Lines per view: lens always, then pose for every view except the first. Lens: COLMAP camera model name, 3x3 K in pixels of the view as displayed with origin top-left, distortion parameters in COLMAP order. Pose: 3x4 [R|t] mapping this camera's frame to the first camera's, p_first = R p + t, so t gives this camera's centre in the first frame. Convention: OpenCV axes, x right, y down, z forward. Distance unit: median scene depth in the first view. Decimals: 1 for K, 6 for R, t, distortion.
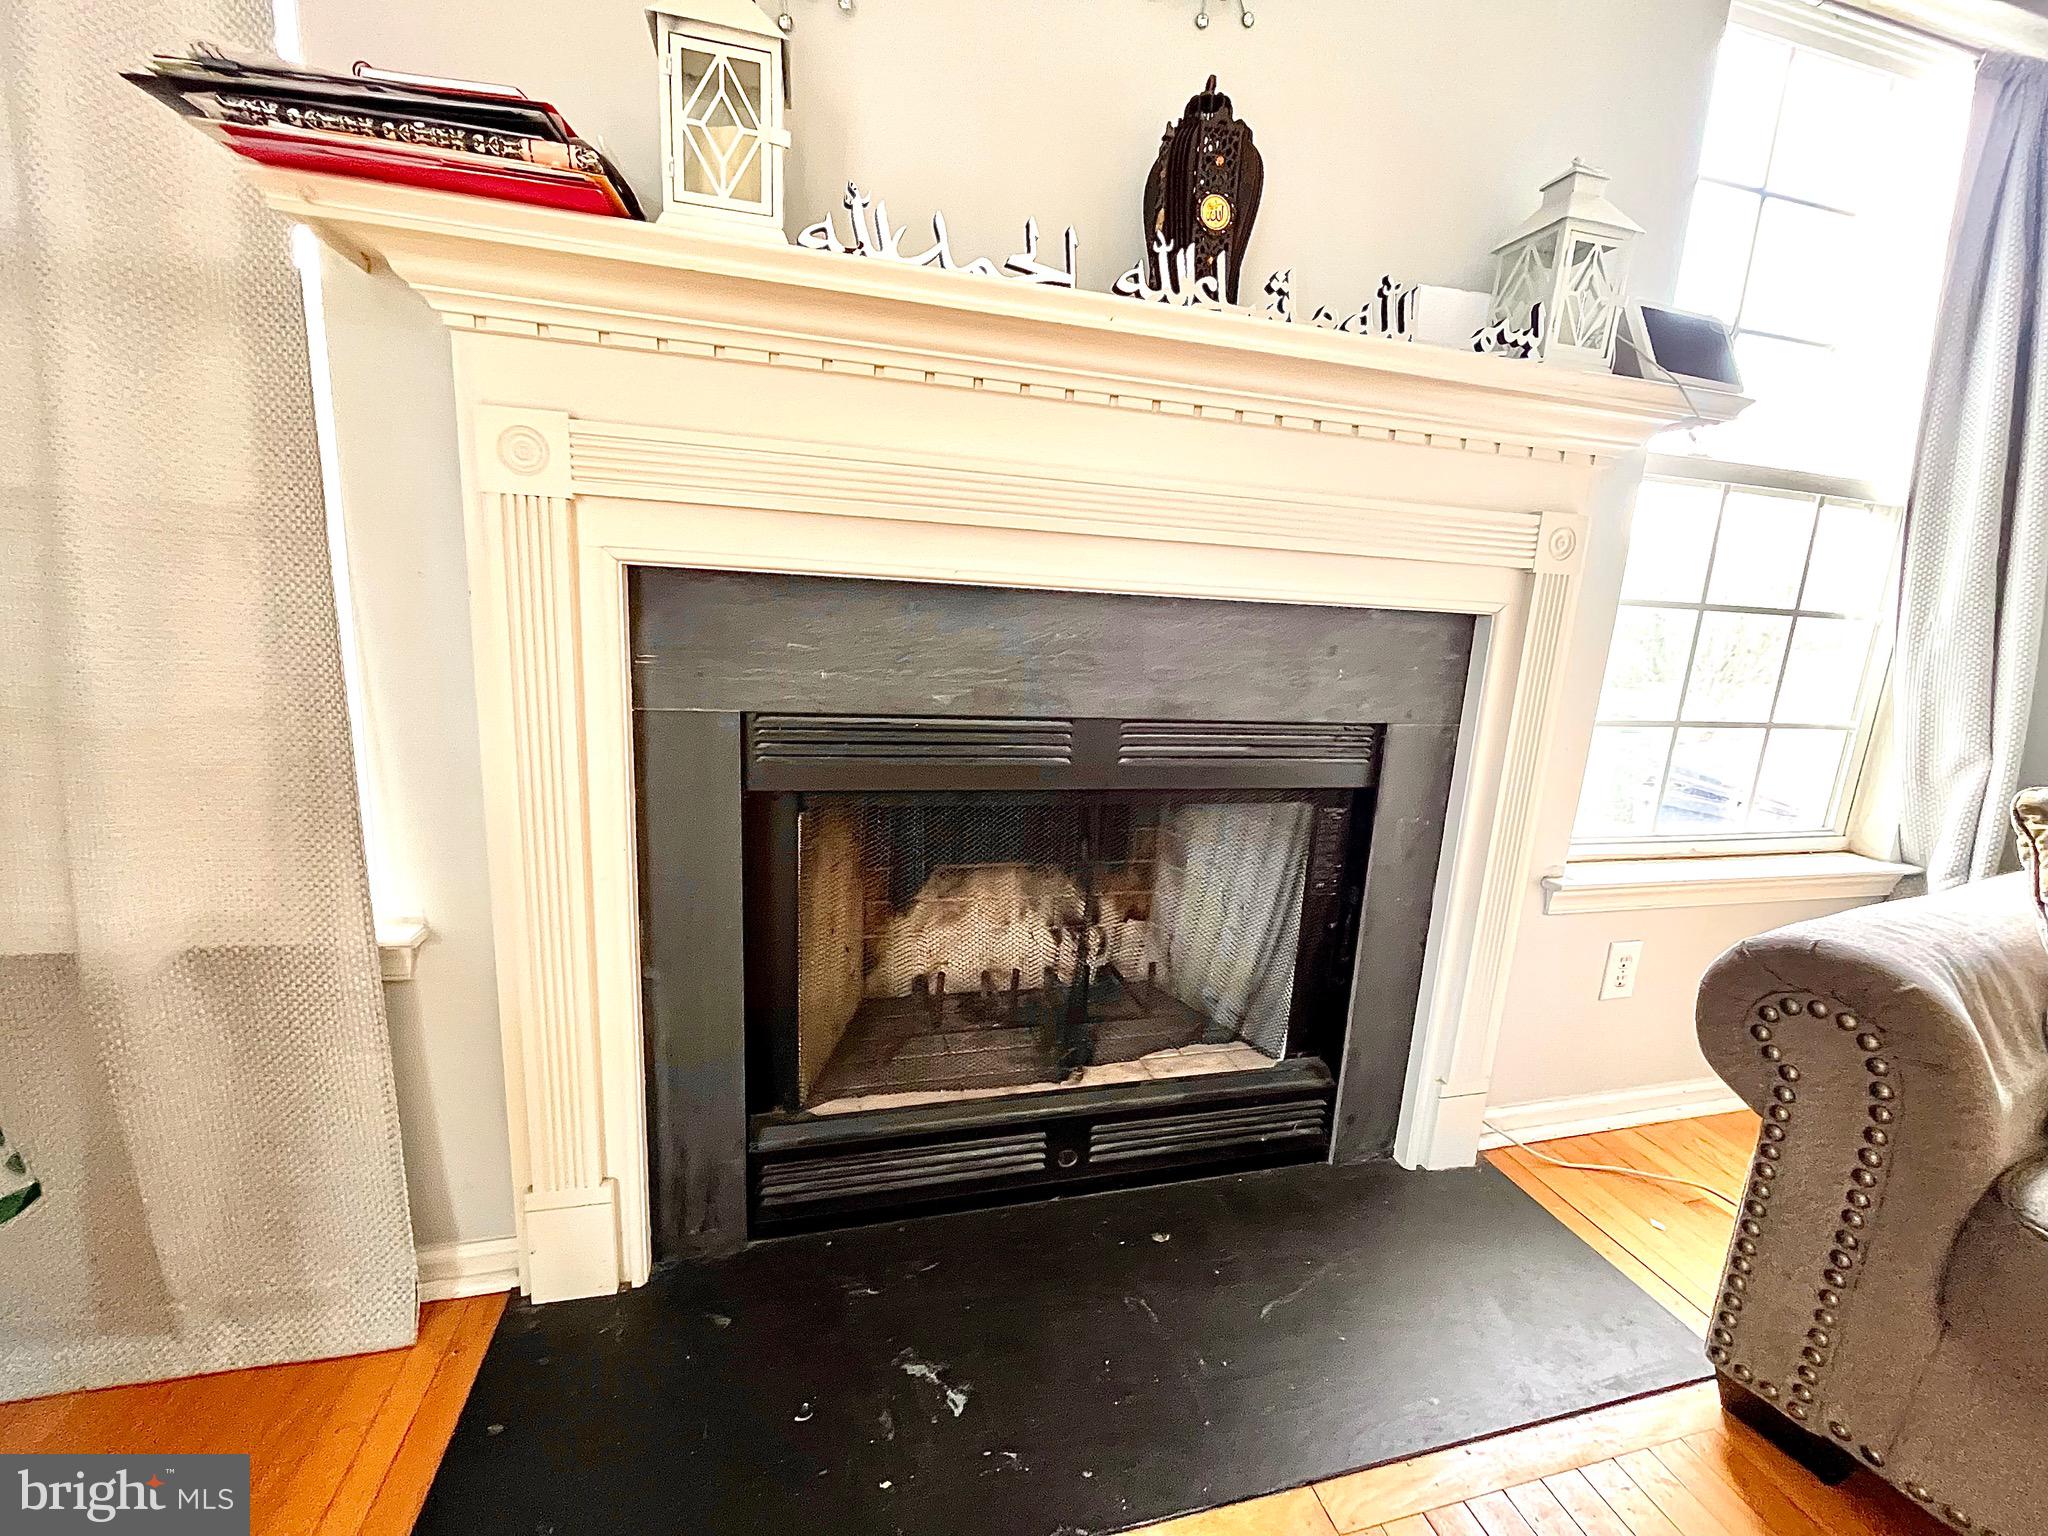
lens RADIAL K [[823.7, 0, 1024.0], [0, 823.7, 772.3], [0, 0, 1]] dist [-0.001934, -0.001057]
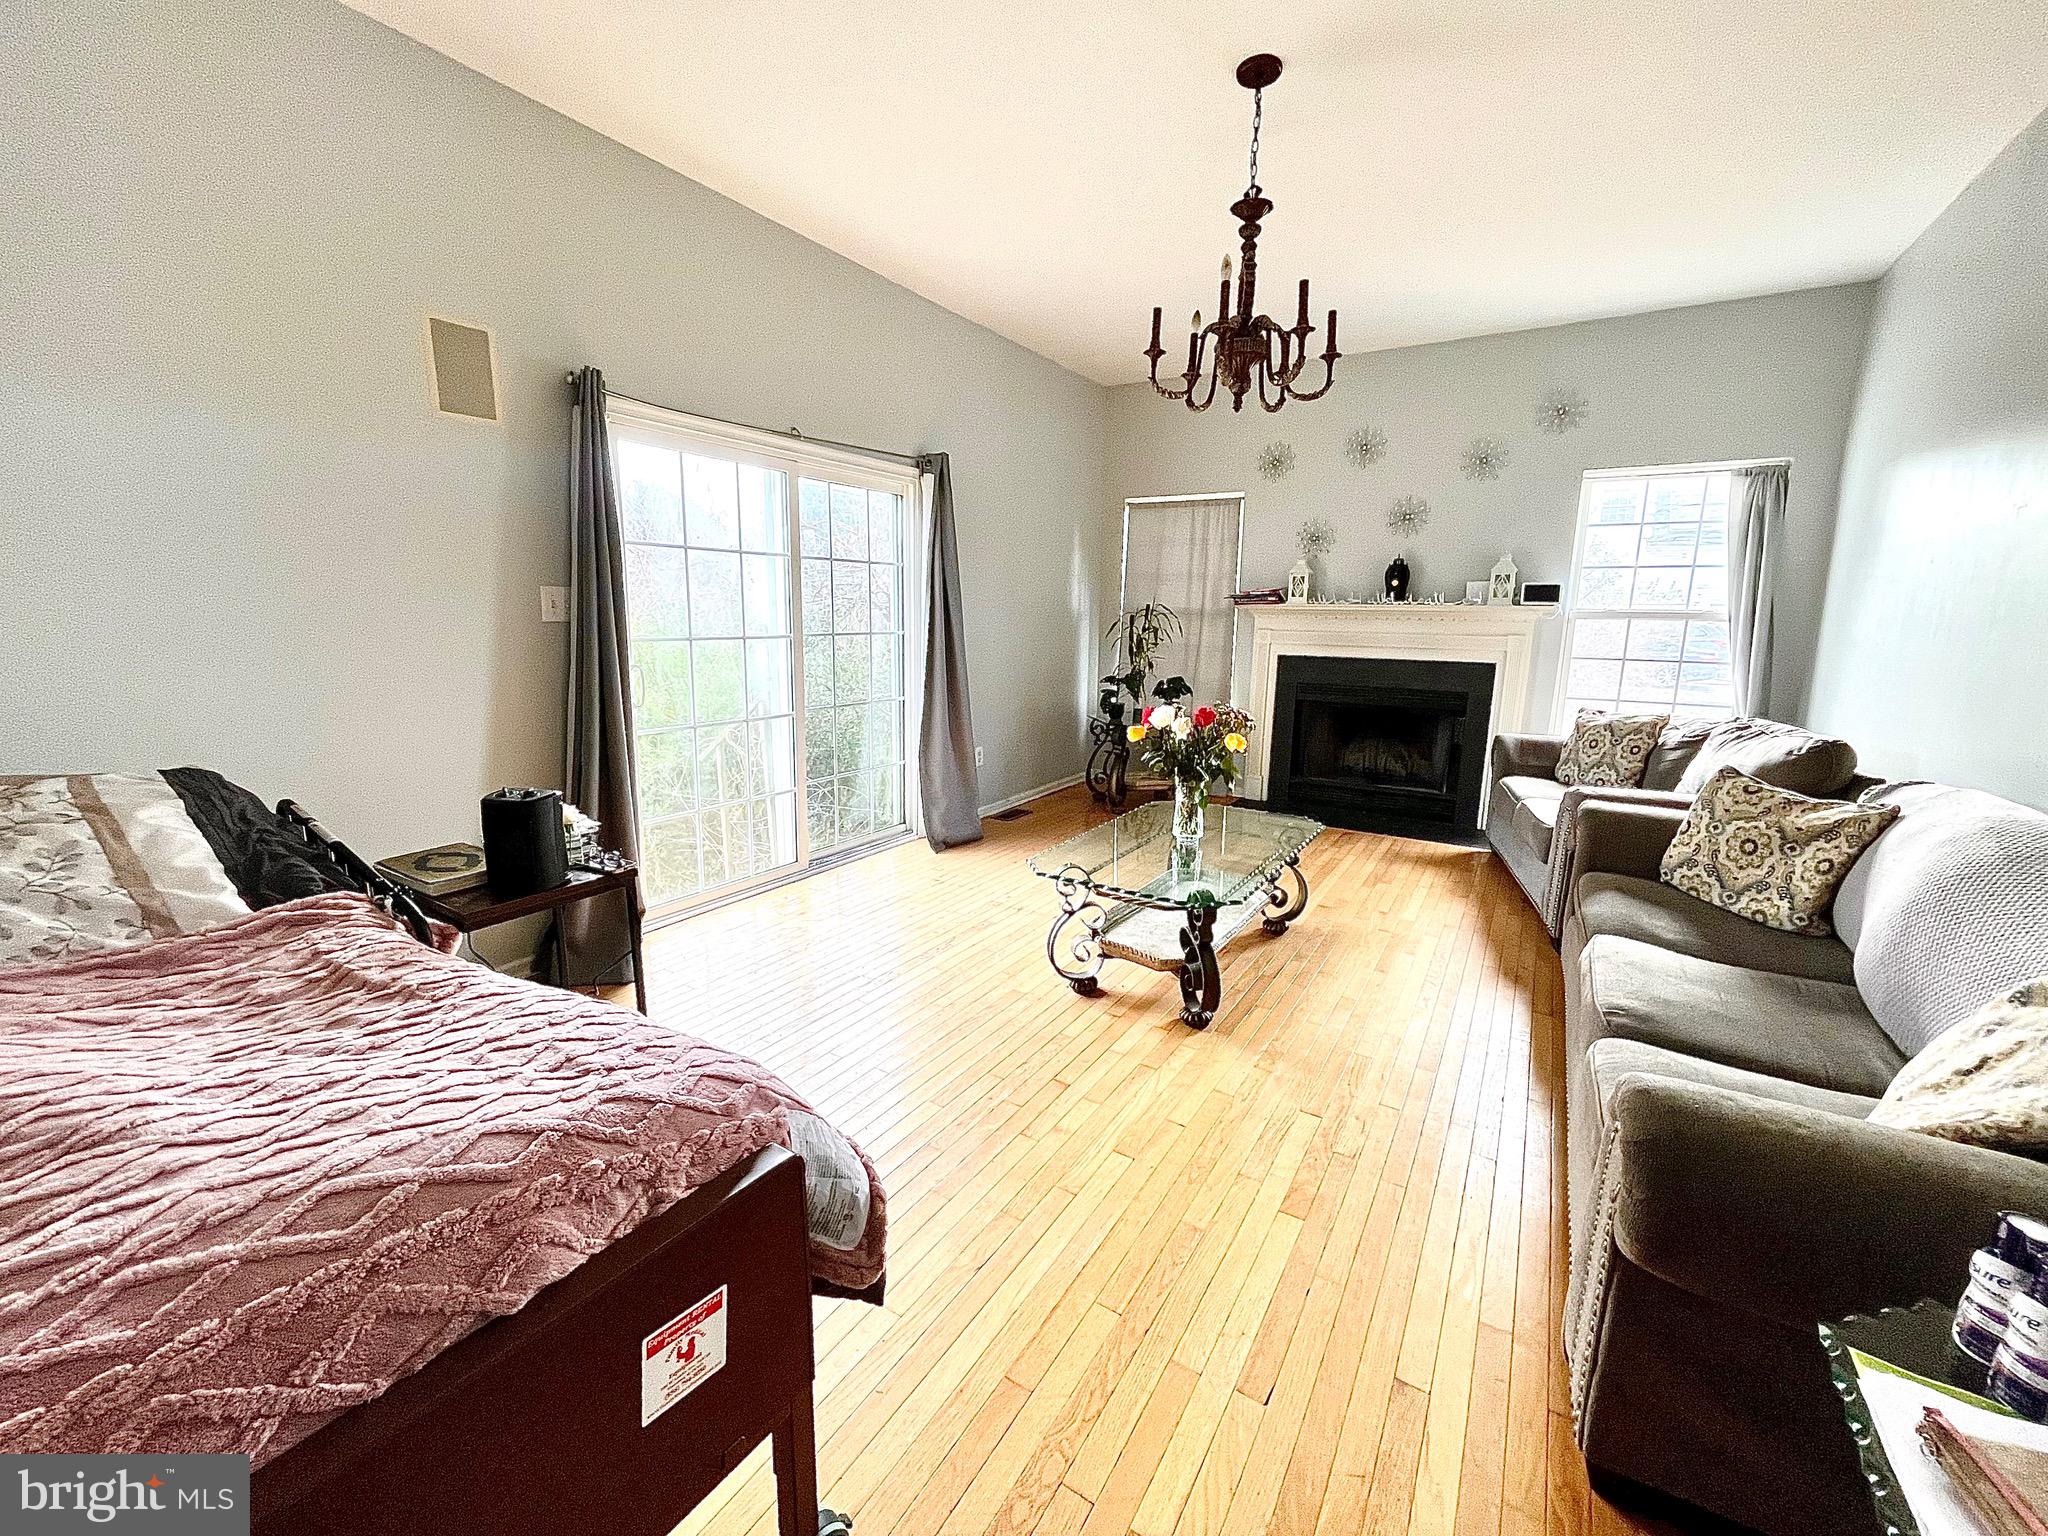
lens RADIAL K [[823.7, 0, 1021.8], [0, 823.7, 770.4], [0, 0, 1]] dist [-0.001934, -0.001057]
pose [[0.668265, 0.093441, -0.738032, 2.229621], [-0.126488, 0.991907, 0.011054, 0.592641], [0.733092, 0.085965, 0.674675, -3.472210]]
